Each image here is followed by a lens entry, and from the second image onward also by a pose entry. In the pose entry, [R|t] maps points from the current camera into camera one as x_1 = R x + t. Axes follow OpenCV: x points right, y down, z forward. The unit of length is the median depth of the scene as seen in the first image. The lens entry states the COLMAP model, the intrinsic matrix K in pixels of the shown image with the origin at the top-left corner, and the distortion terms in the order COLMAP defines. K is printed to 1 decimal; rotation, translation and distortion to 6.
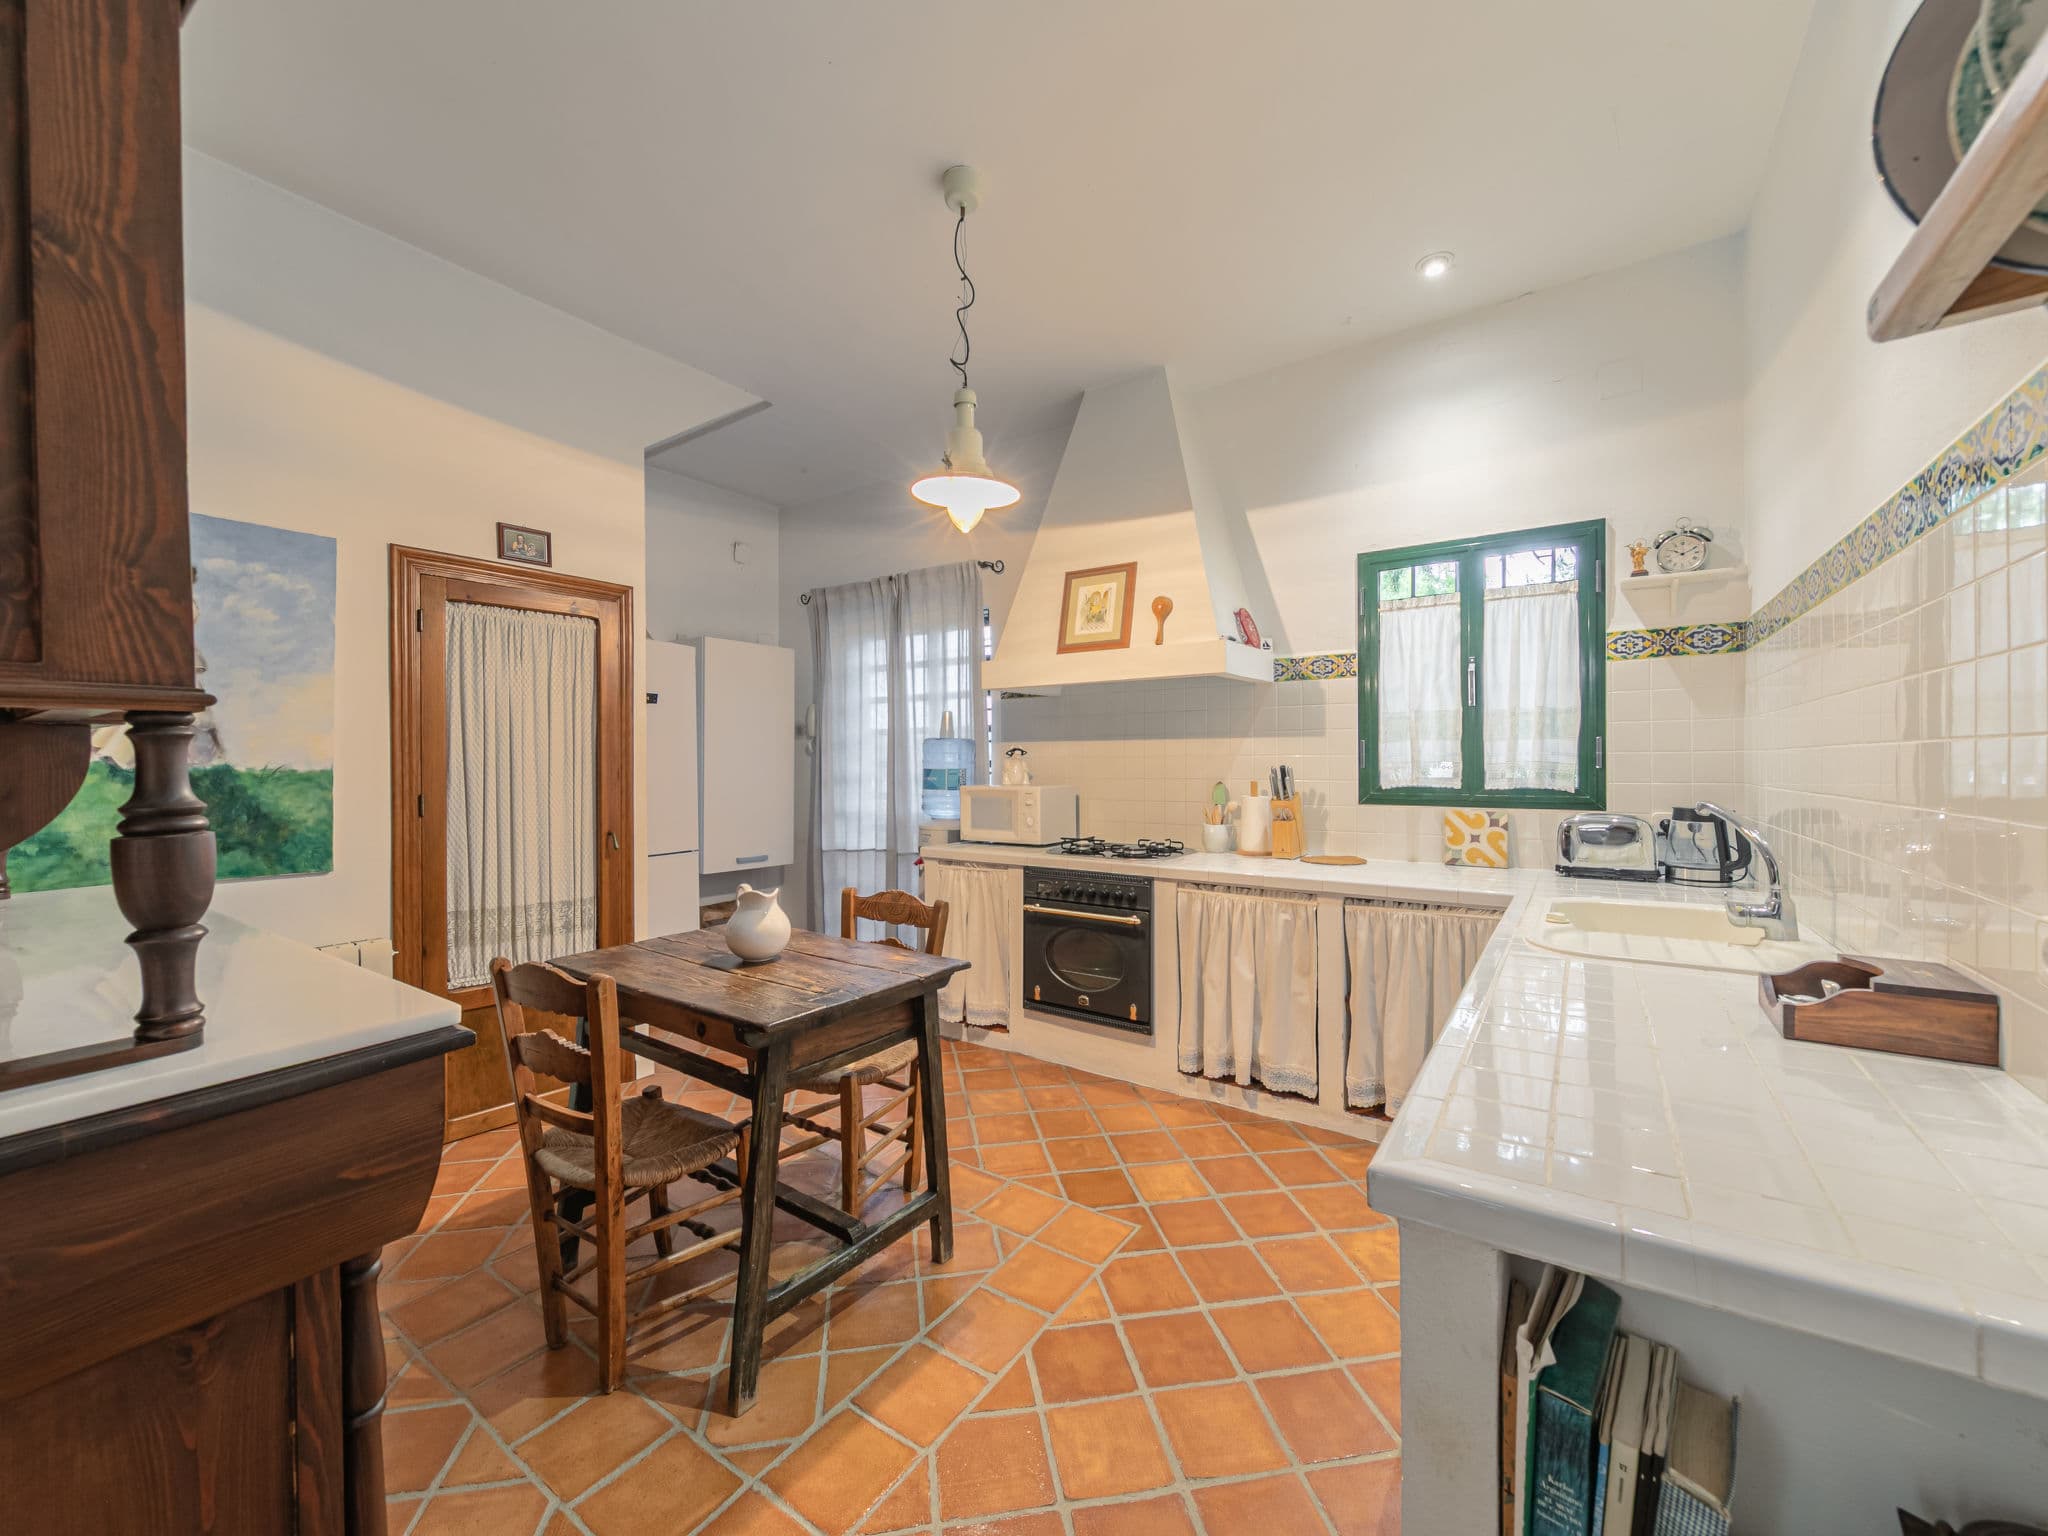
lens RADIAL K [[835.7, 0, 1016.4], [0, 835.7, 768.9], [0, 0, 1]] dist [0.008867, -0.000434]
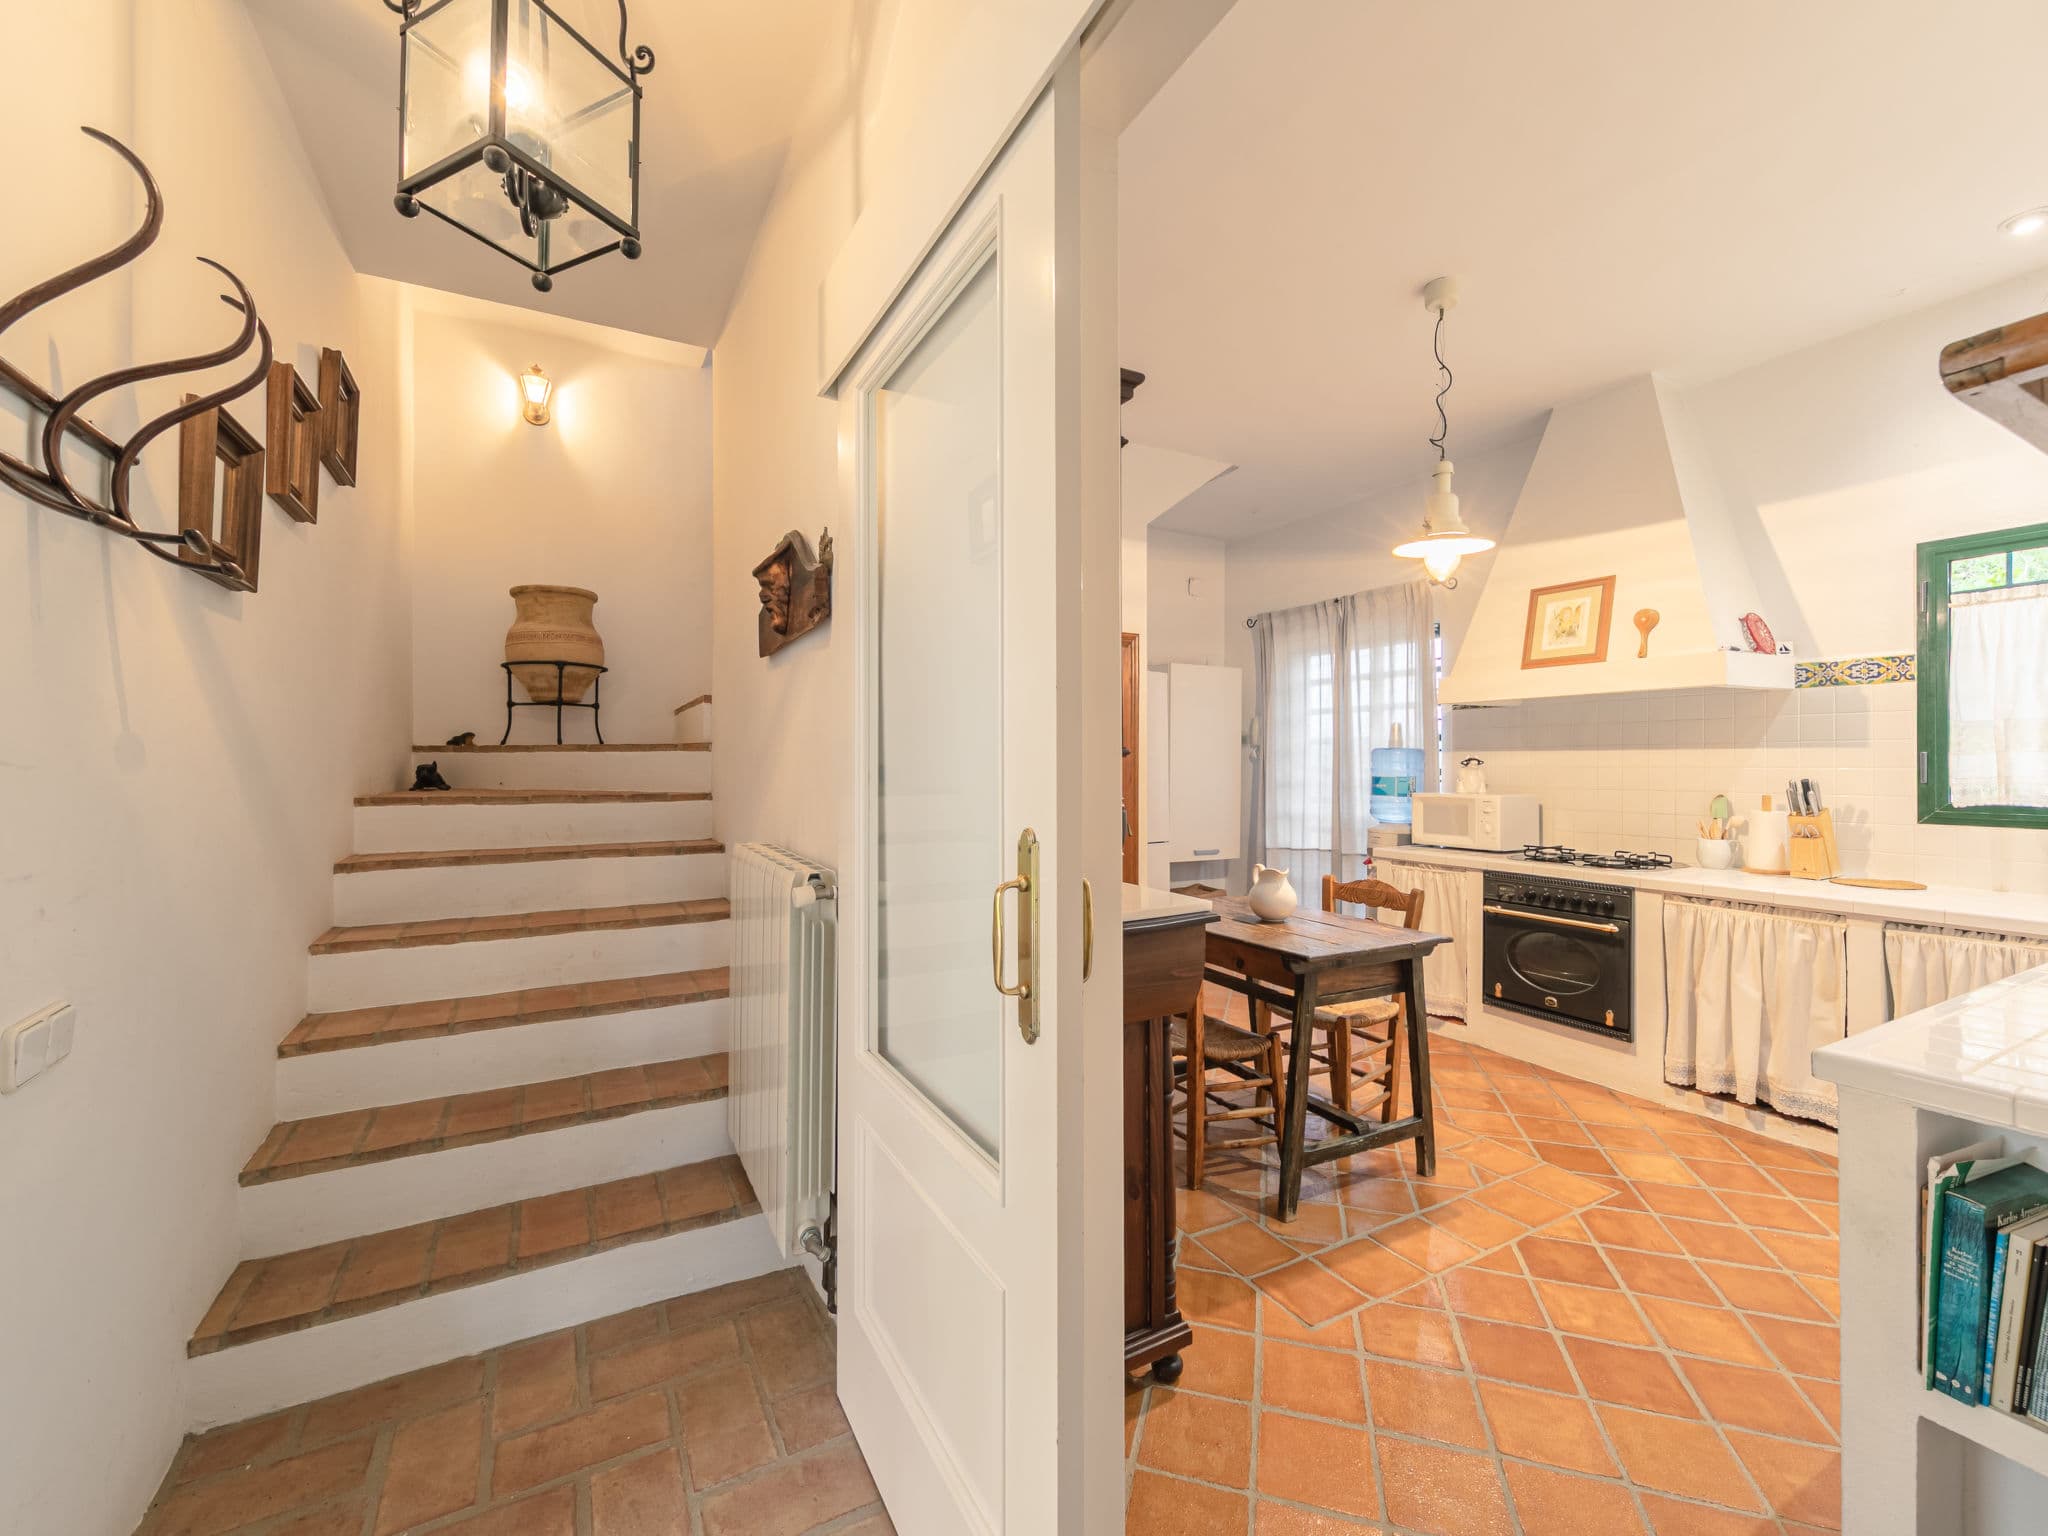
lens RADIAL K [[835.7, 0, 1018.9], [0, 835.7, 764.1], [0, 0, 1]] dist [0.008867, -0.000434]
pose [[0.892831, 0.006005, -0.450352, -0.046808], [-0.009663, 0.999936, -0.005824, -0.007444], [0.450288, 0.009552, 0.892832, -0.260058]]
